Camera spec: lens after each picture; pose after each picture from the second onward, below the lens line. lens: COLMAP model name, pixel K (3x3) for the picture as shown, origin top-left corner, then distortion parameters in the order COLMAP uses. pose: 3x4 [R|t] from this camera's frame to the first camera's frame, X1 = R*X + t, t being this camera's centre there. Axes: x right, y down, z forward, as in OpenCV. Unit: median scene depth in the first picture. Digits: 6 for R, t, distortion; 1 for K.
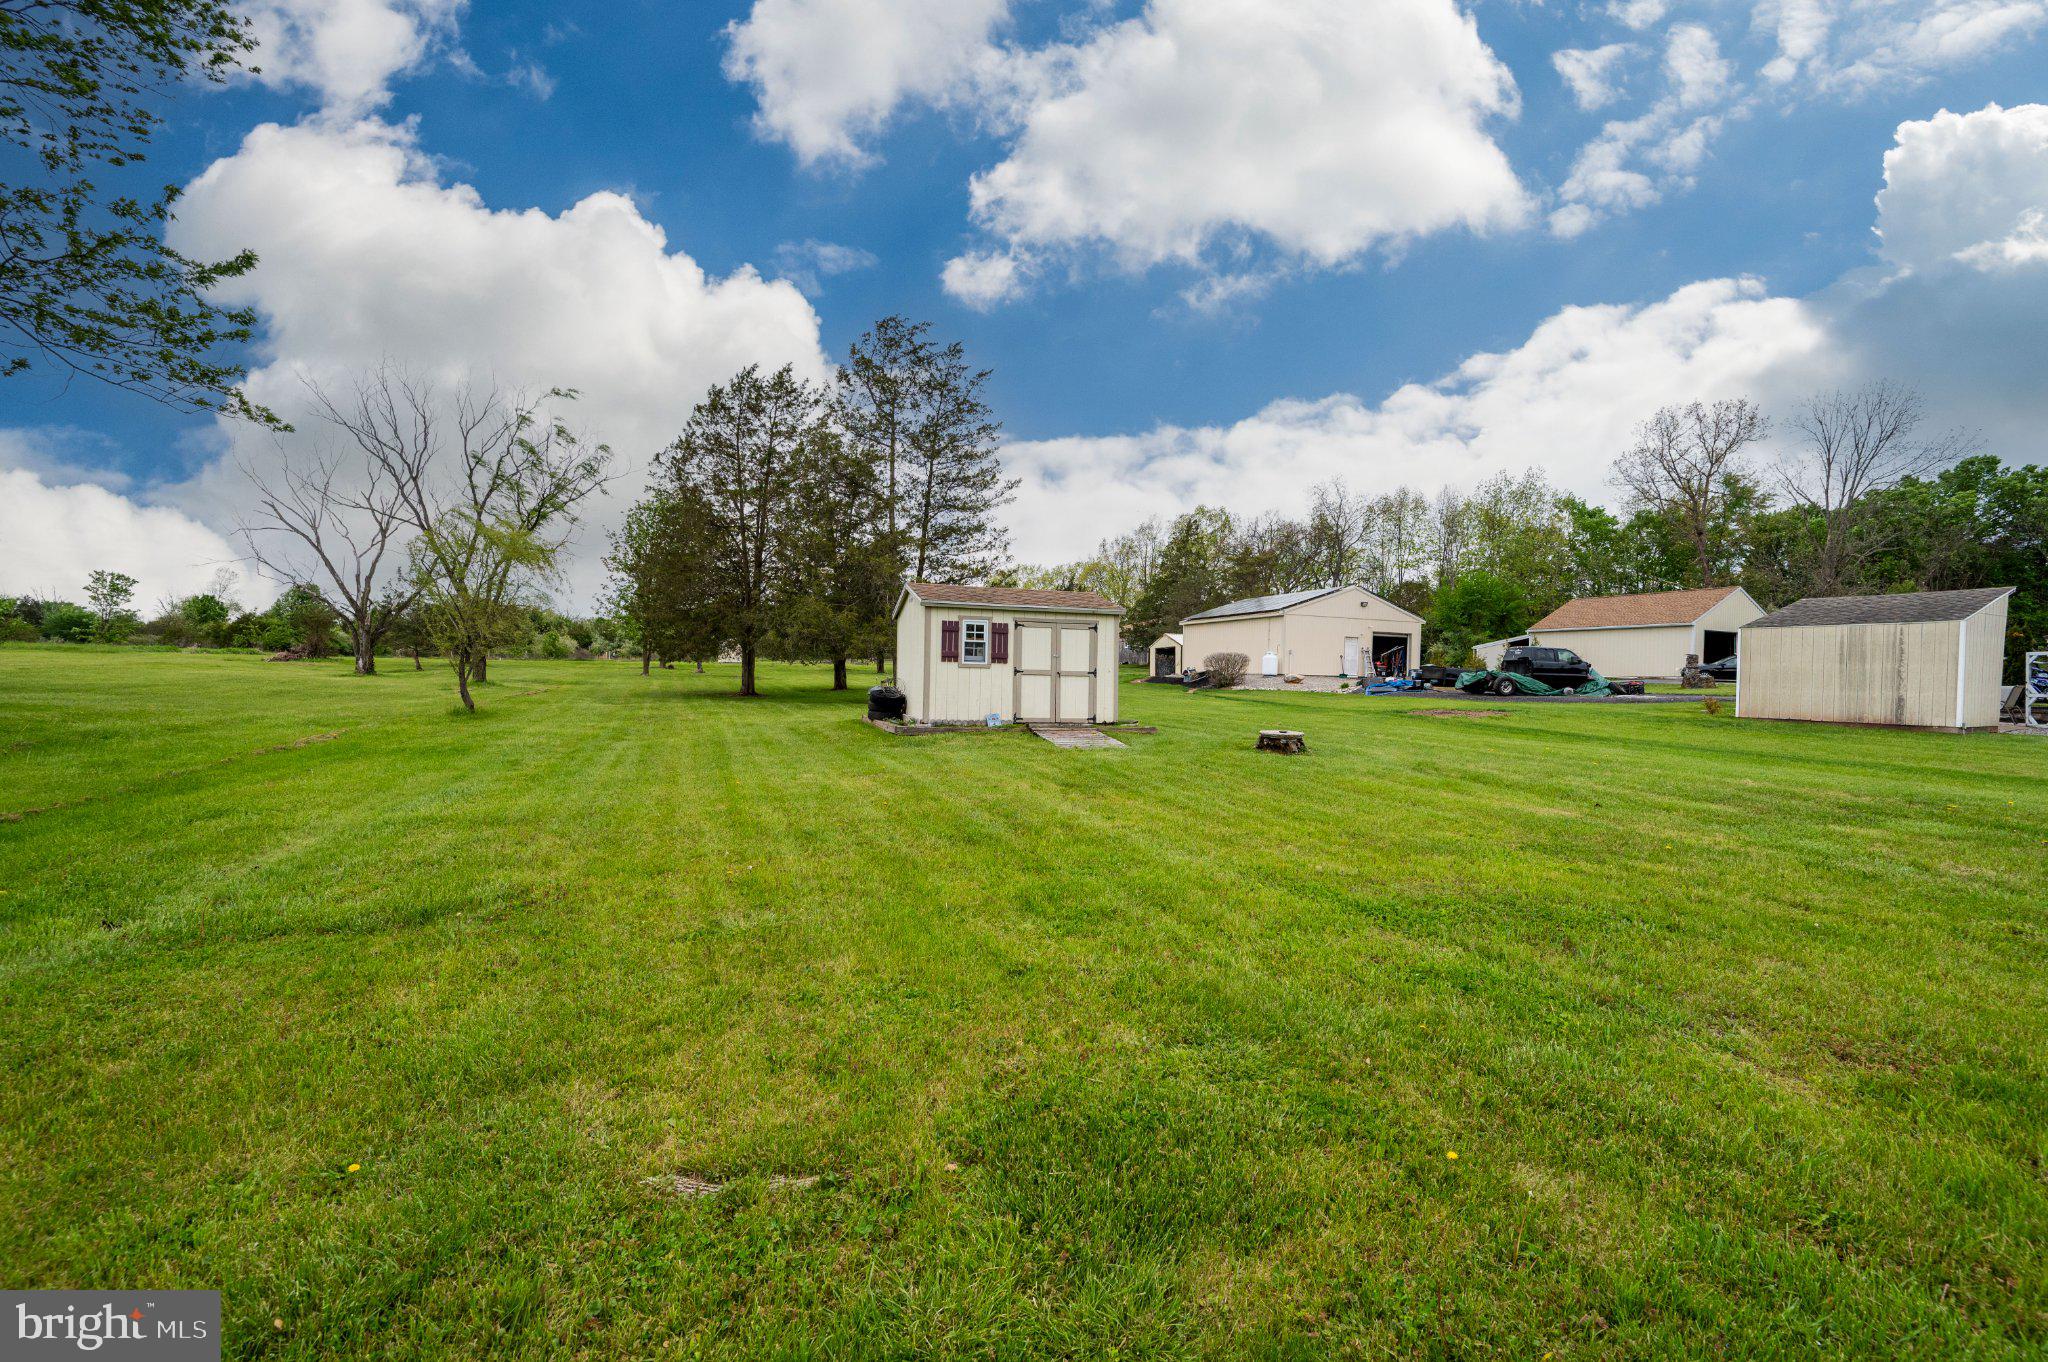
lens RADIAL K [[819.3, 0, 1017.1], [0, 819.3, 675.7], [0, 0, 1]] dist [-0.002915, -0.000821]
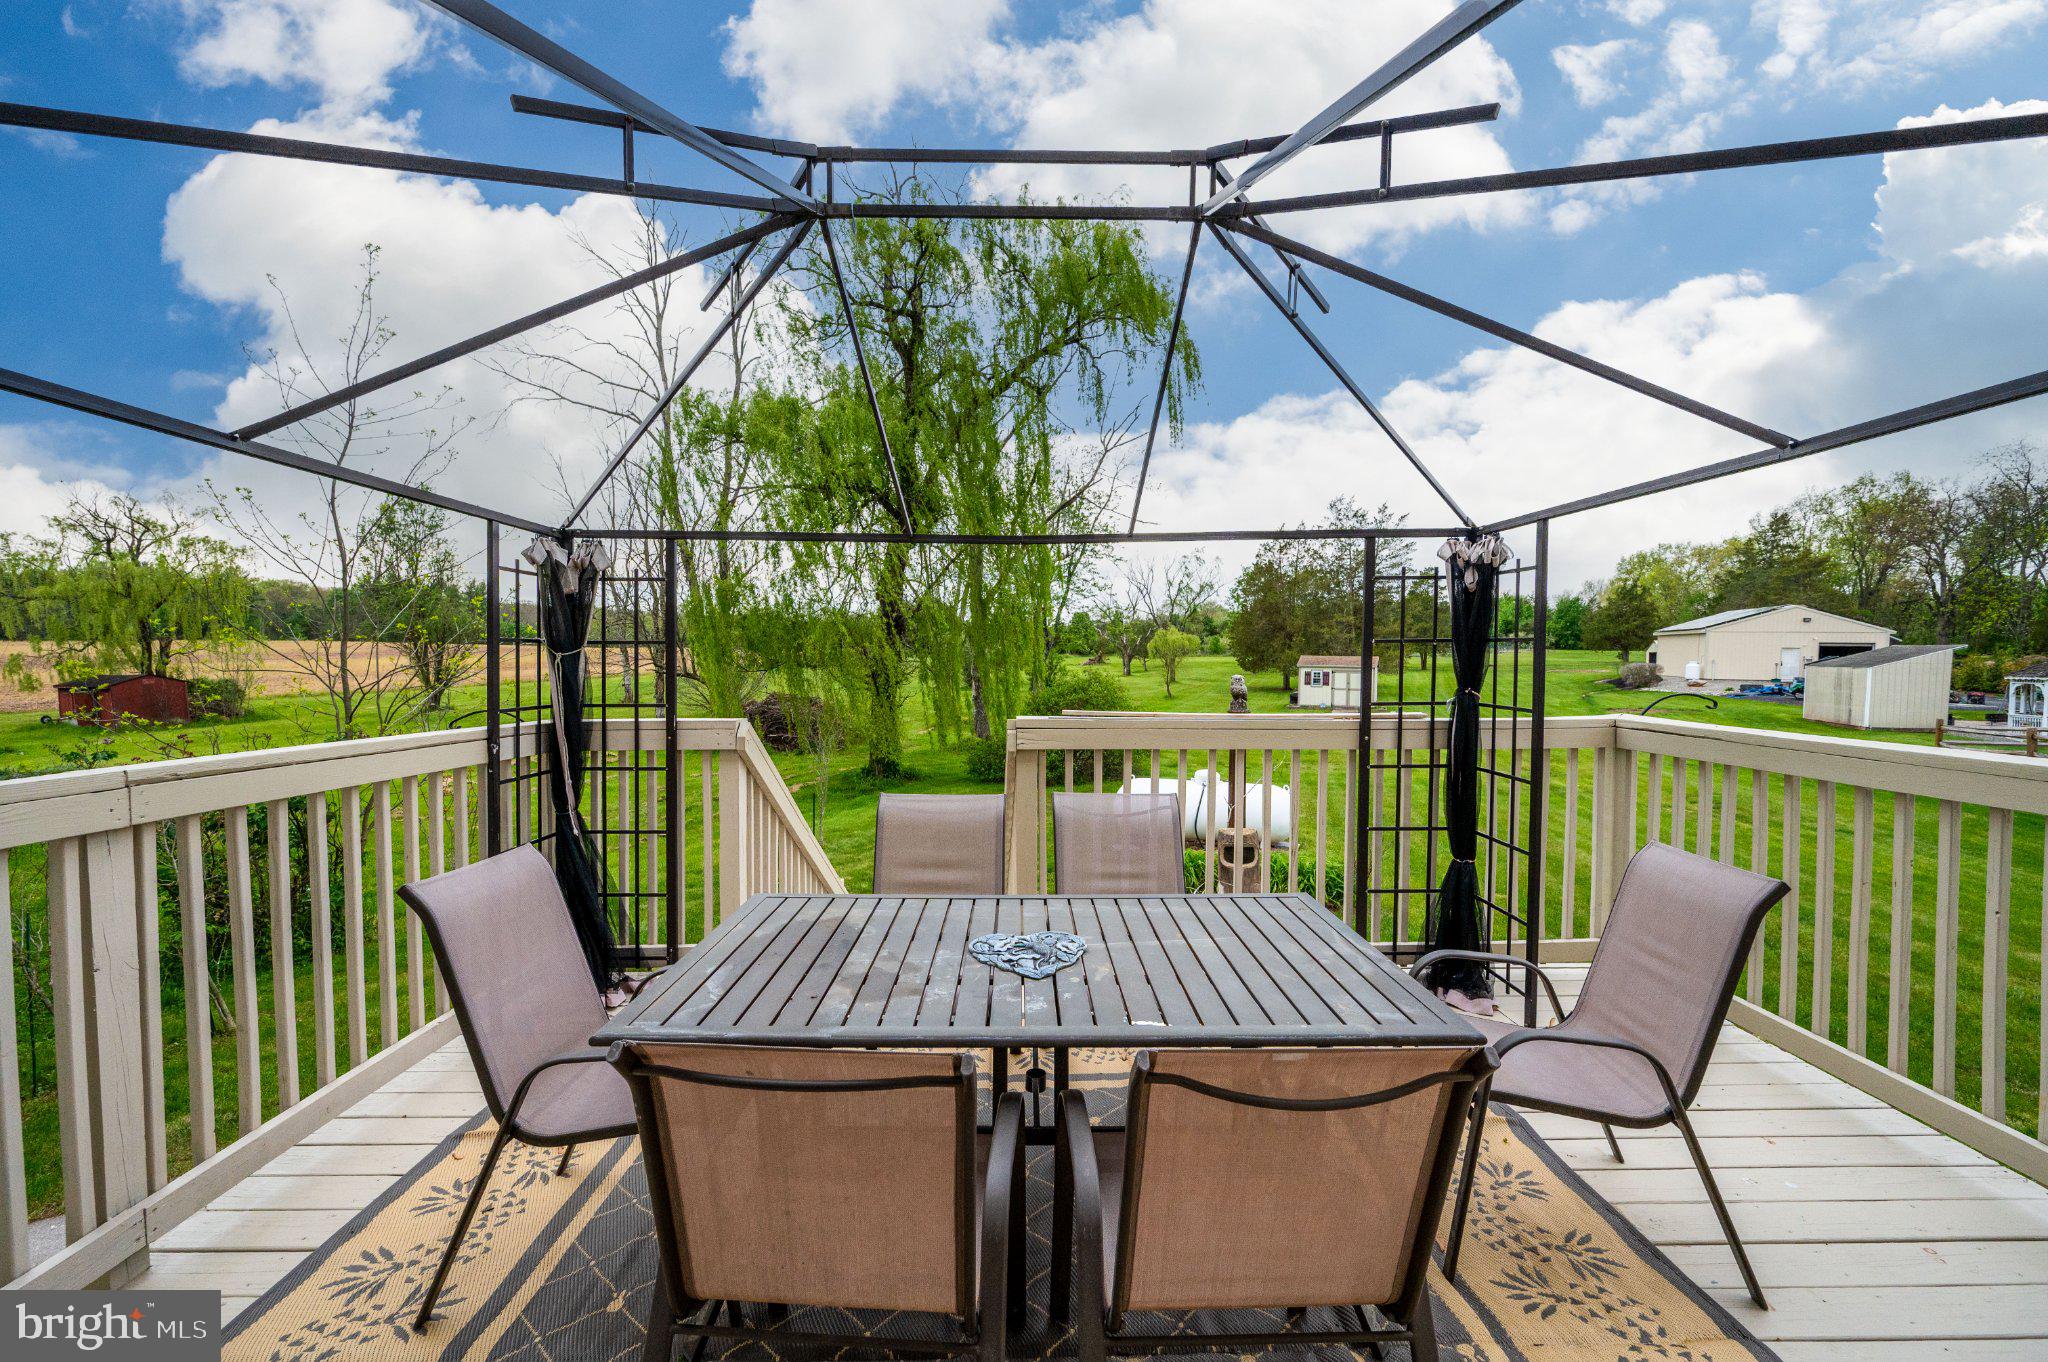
lens RADIAL K [[819.3, 0, 1047.9], [0, 819.3, 699.5], [0, 0, 1]] dist [-0.002915, -0.000821]
pose [[0.745899, 0.026453, -0.665534, 0.780293], [0.007973, 0.998785, 0.048635, -0.076503], [0.666012, -0.041583, 0.744781, -1.205544]]
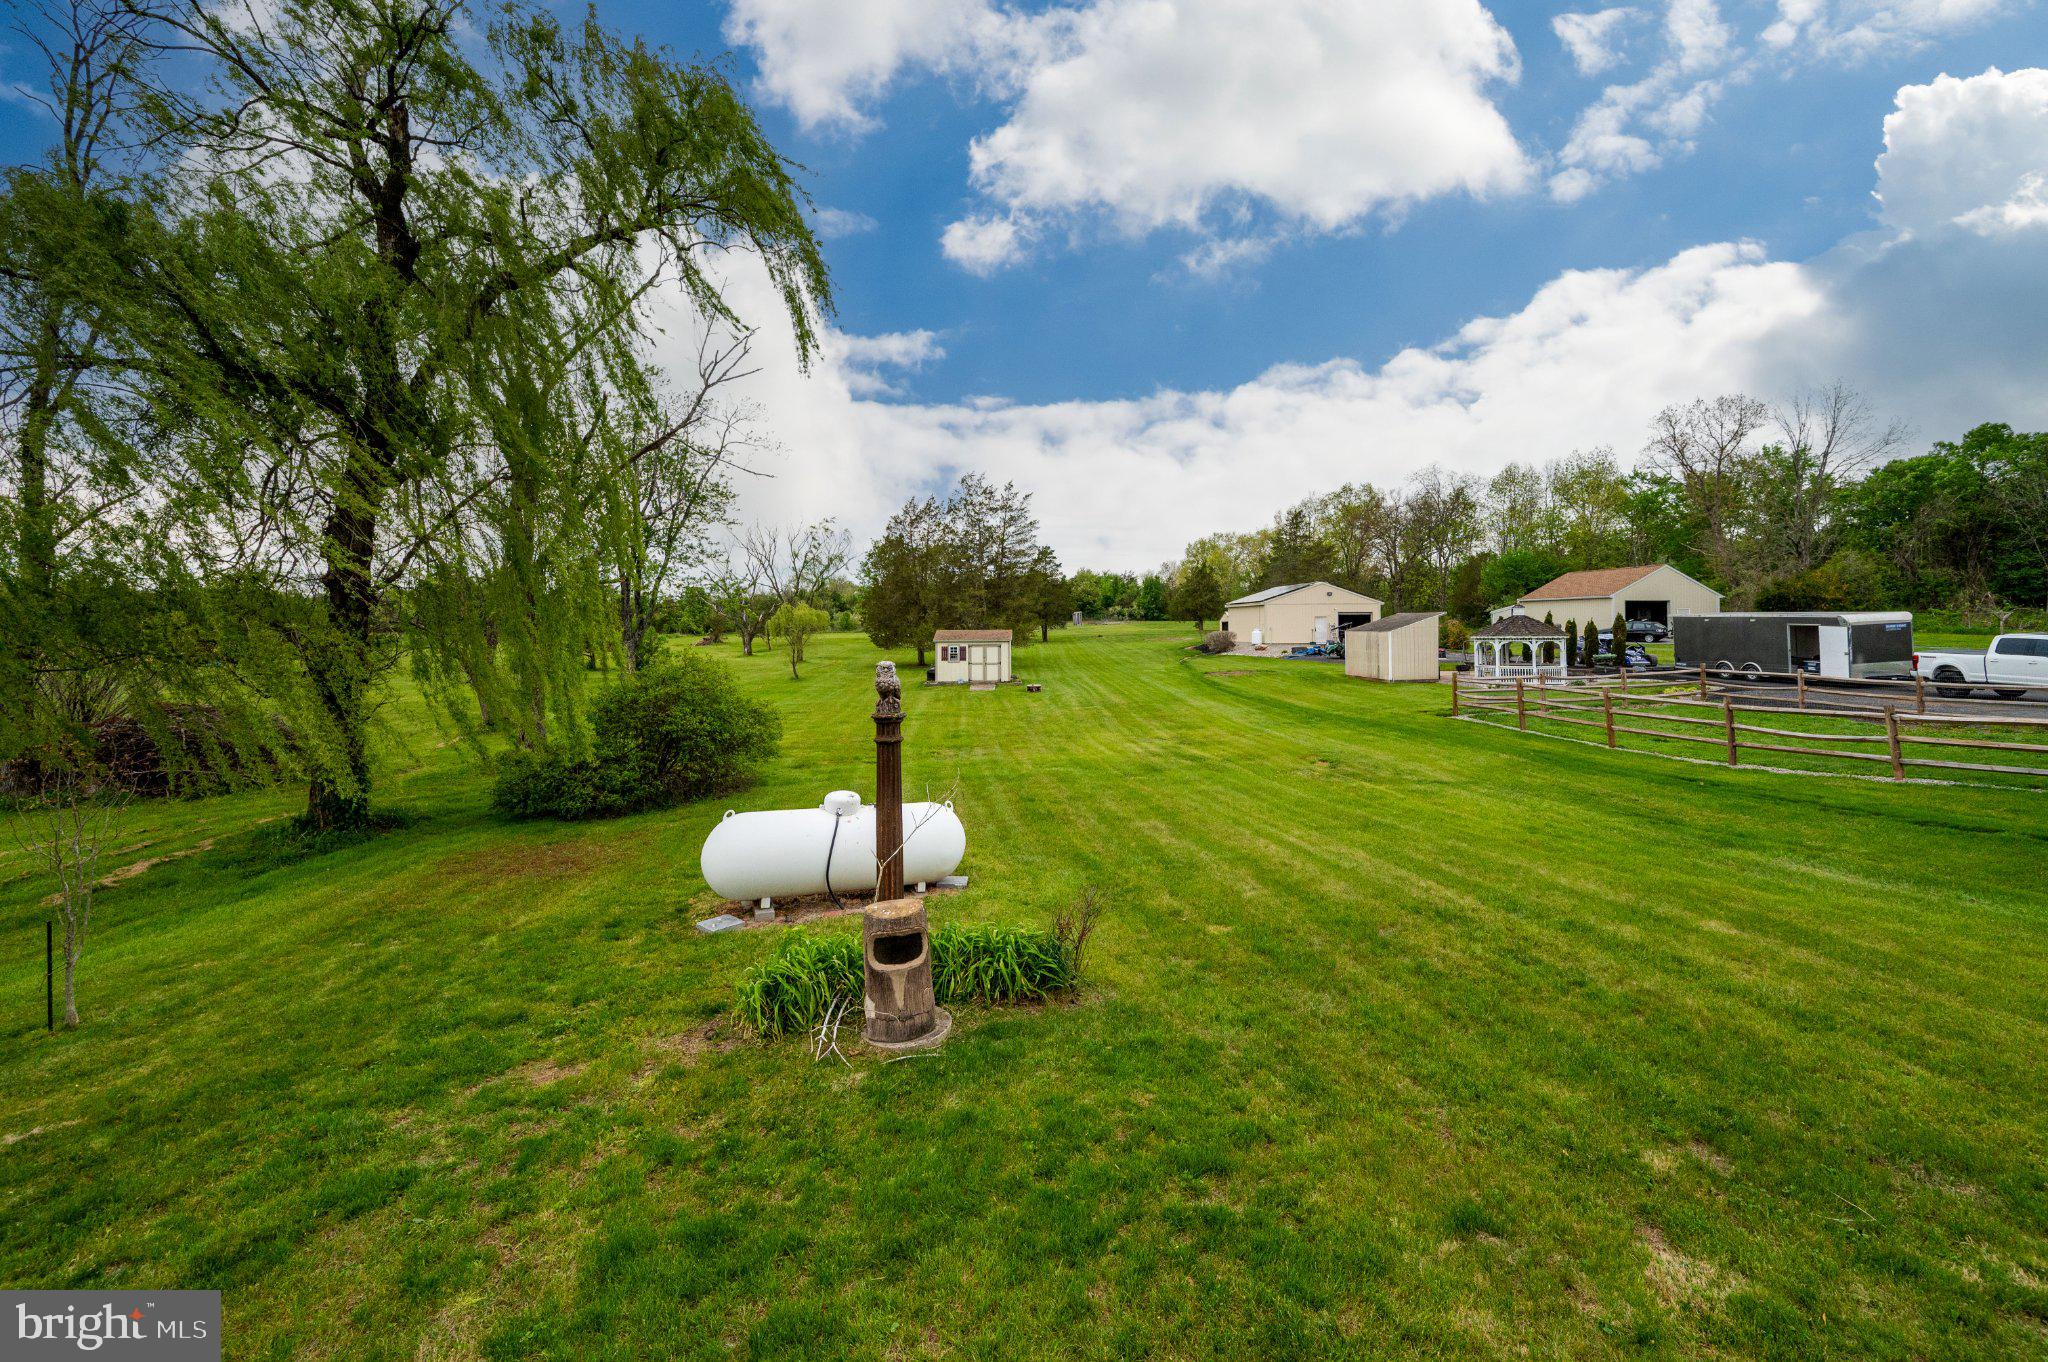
lens RADIAL K [[819.3, 0, 1047.6], [0, 819.3, 617.9], [0, 0, 1]] dist [-0.002915, -0.000821]
pose [[0.958969, -0.031076, -0.281804, 0.696990], [0.028301, 0.999503, -0.013912, -0.075926], [0.282096, 0.005366, 0.959371, -1.065768]]
